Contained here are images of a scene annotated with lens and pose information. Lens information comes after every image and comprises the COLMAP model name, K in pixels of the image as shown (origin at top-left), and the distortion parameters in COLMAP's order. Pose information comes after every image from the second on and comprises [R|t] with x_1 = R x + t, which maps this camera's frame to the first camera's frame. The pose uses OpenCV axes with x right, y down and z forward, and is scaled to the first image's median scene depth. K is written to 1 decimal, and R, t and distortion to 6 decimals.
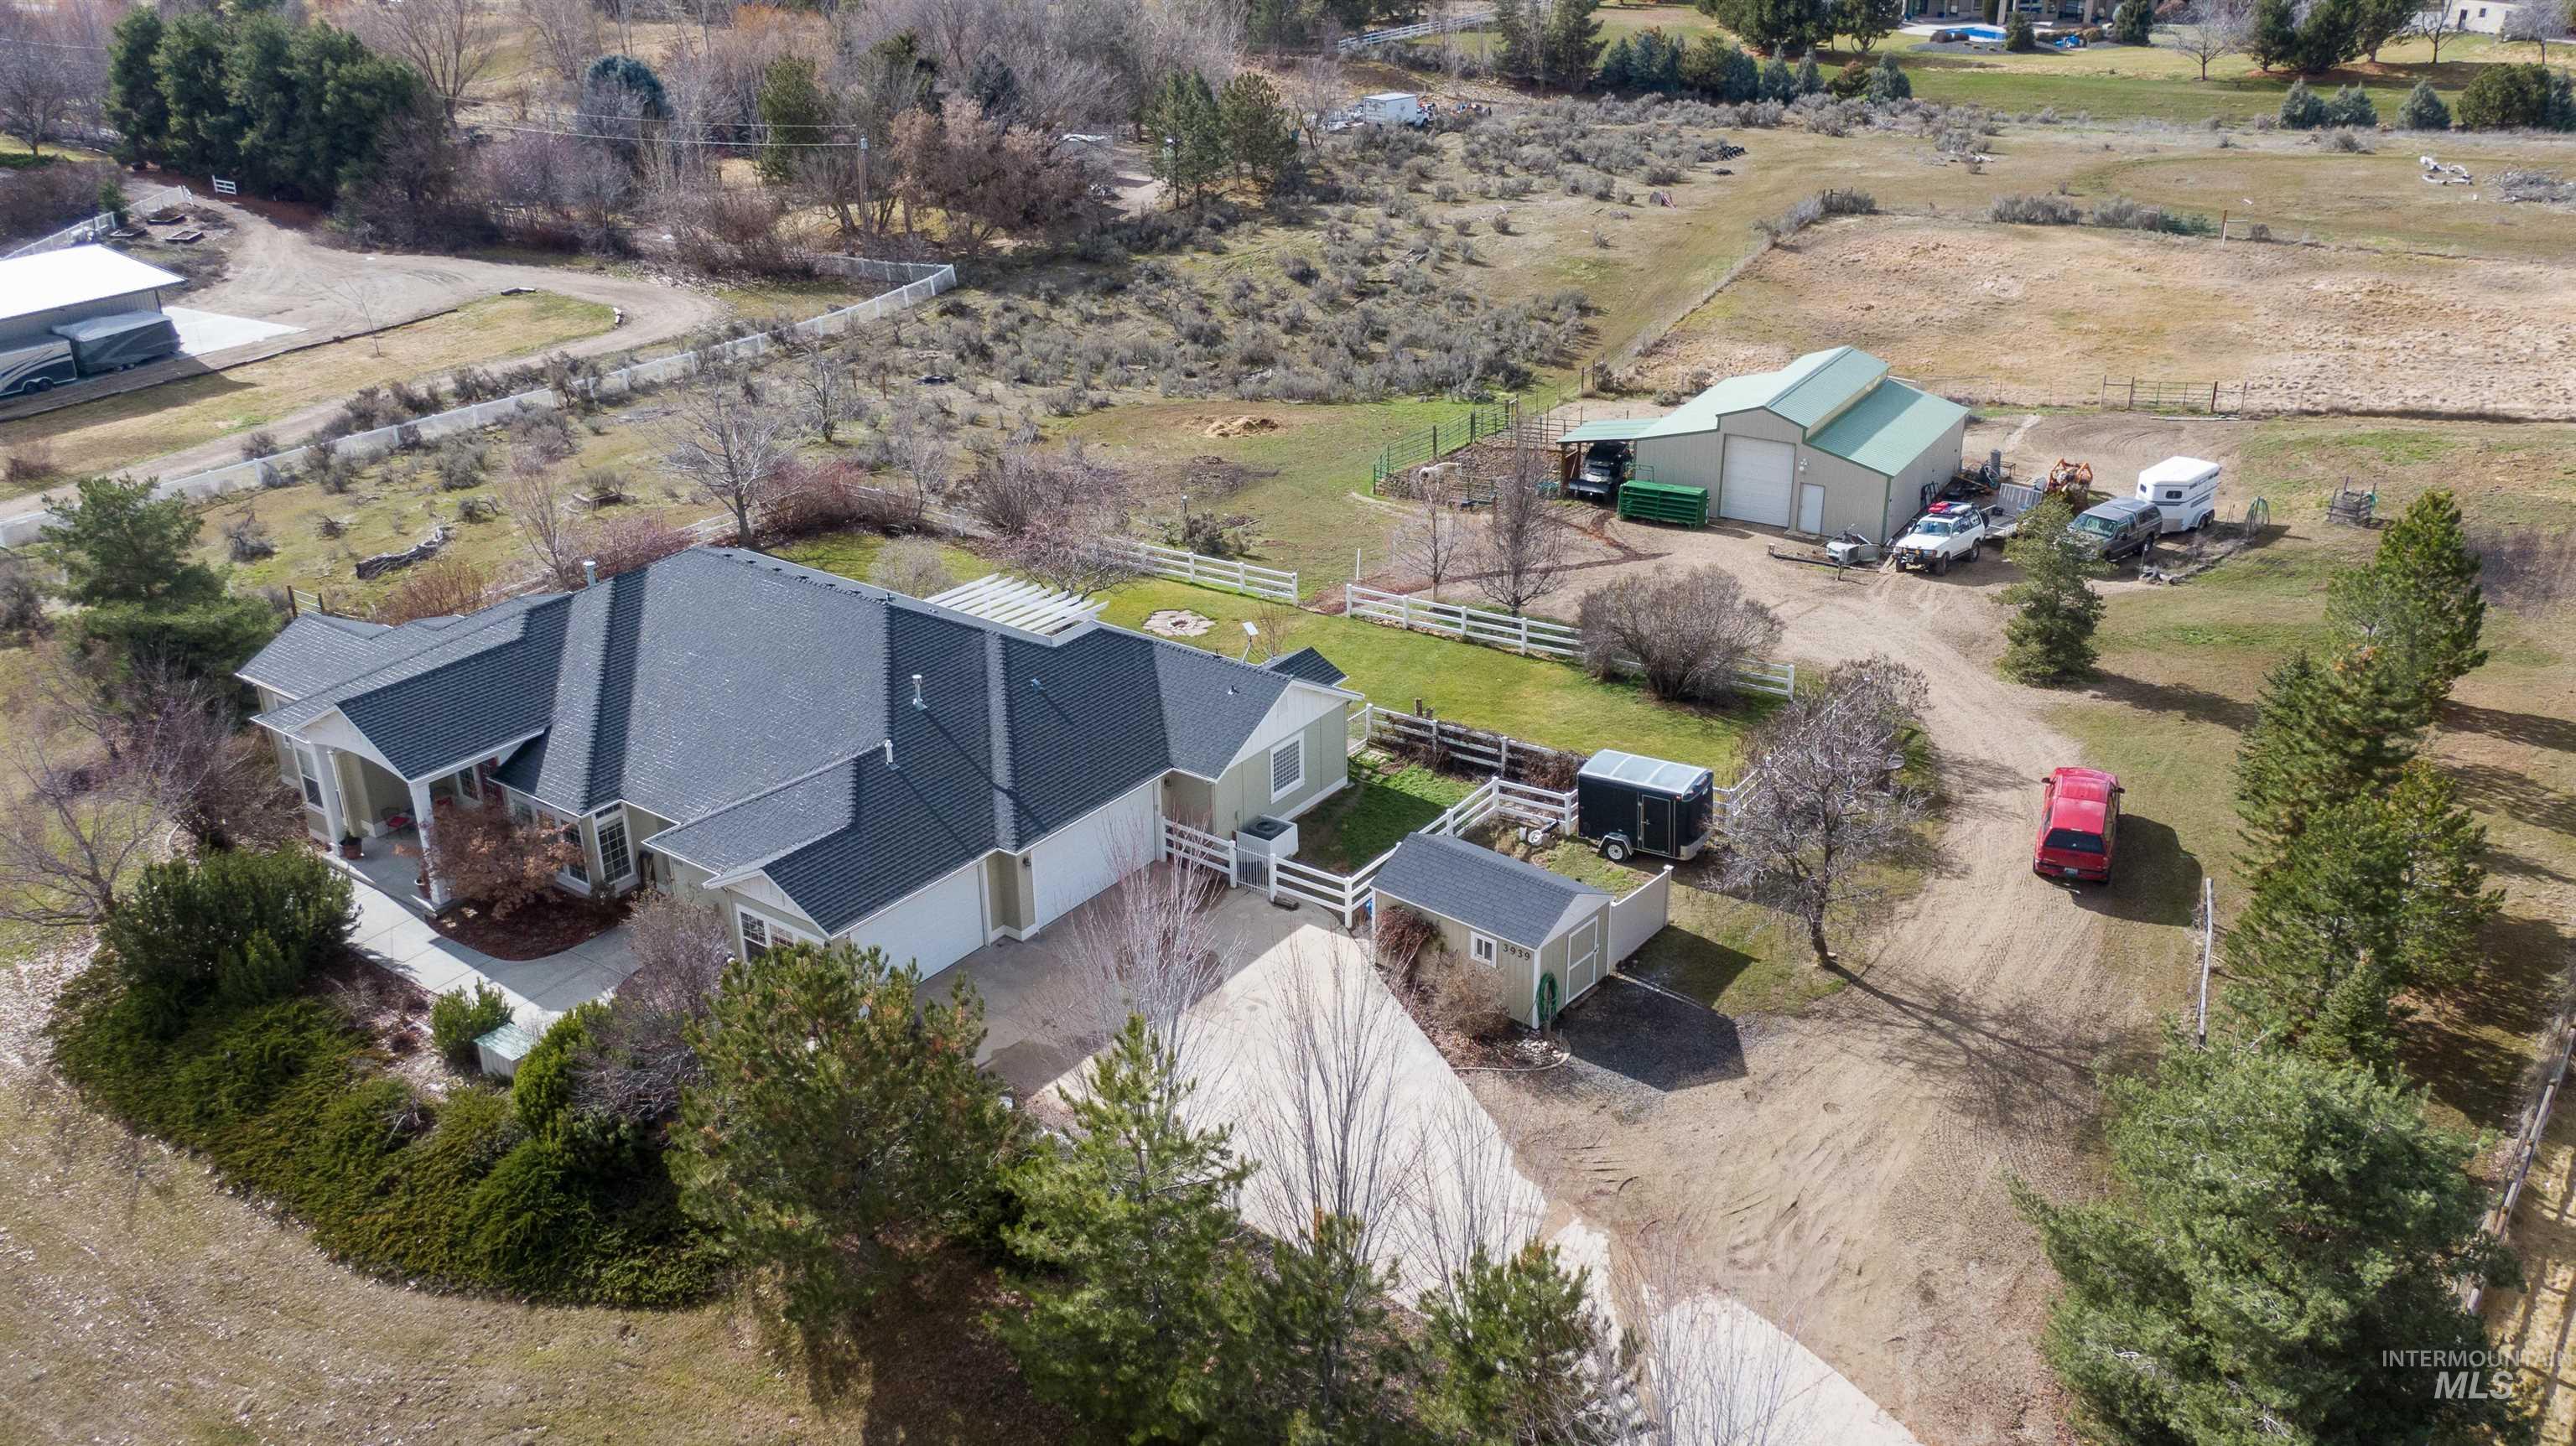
lens RADIAL K [[2073.4, 0, 1288.0], [0, 2073.4, 723.0], [0, 0, 1]] dist [0.037097, -0.036092]
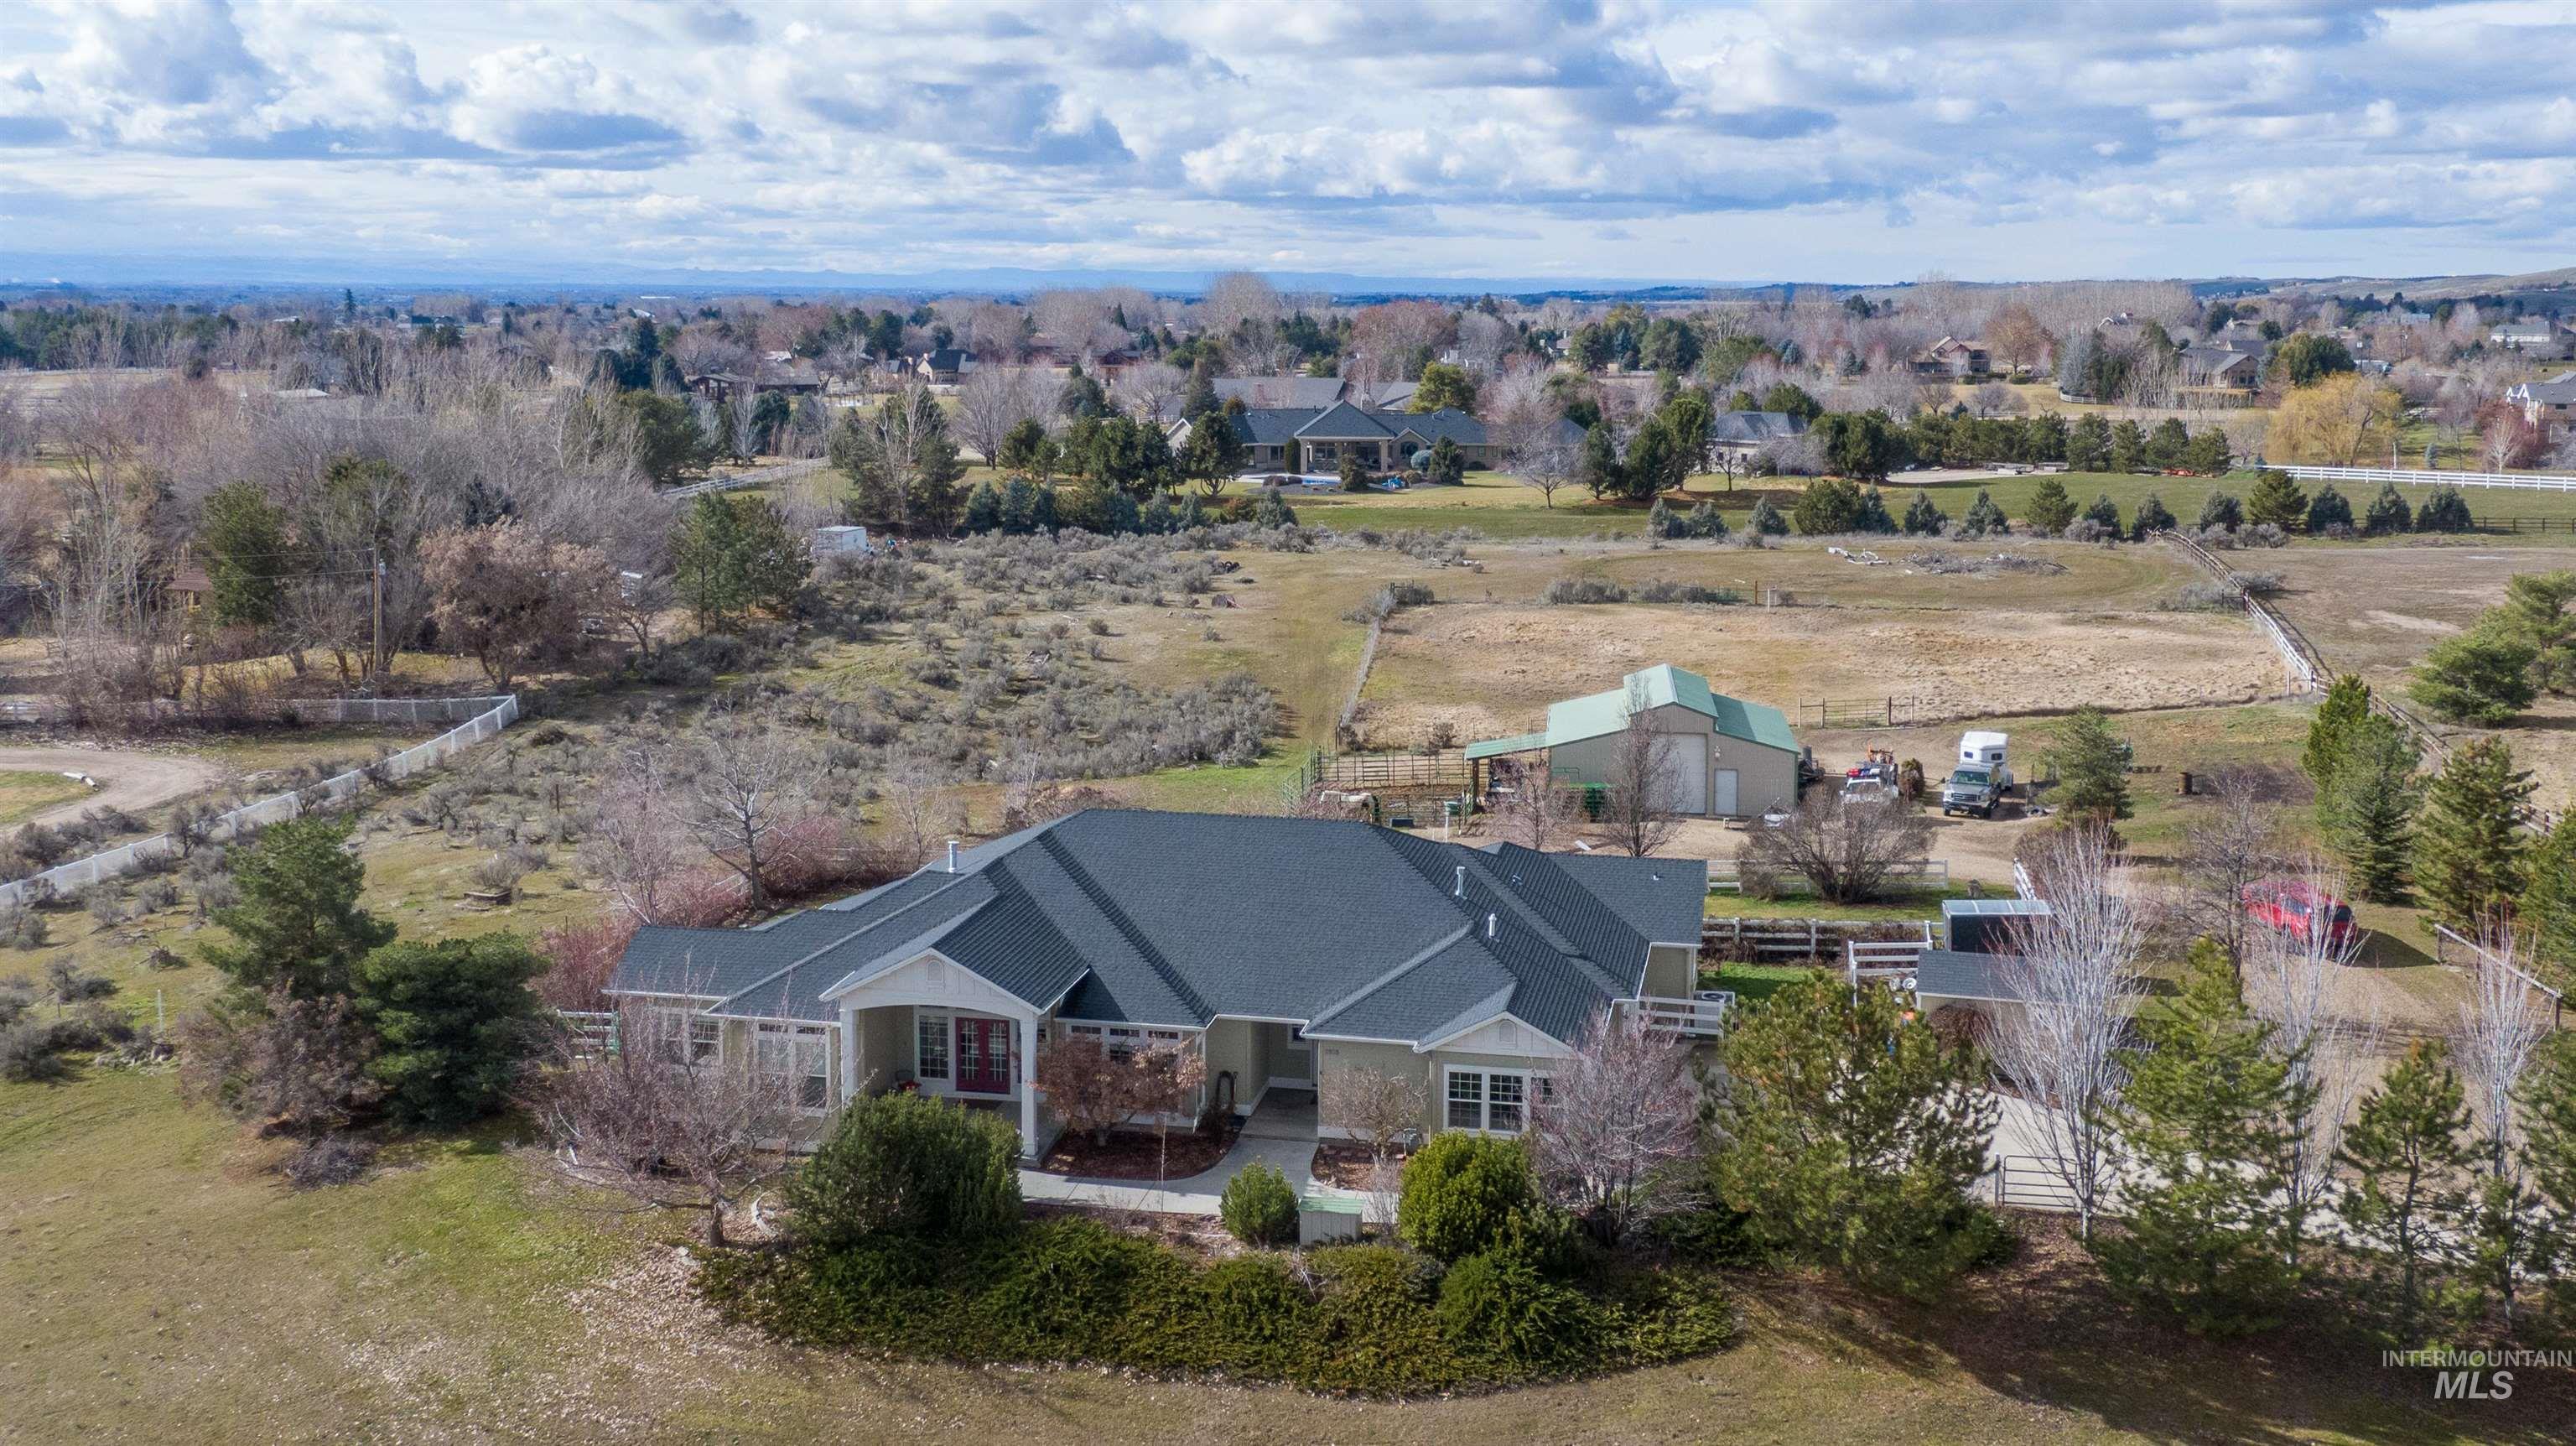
lens RADIAL K [[2501.0, 0, 1292.5], [0, 2501.0, 564.1], [0, 0, 1]] dist [0.020581, 0.001929]
pose [[0.904691, -0.028263, 0.425130, -0.411108], [0.158481, 0.948525, -0.274195, 0.086378], [-0.395497, 0.315437, 0.862602, -0.060114]]
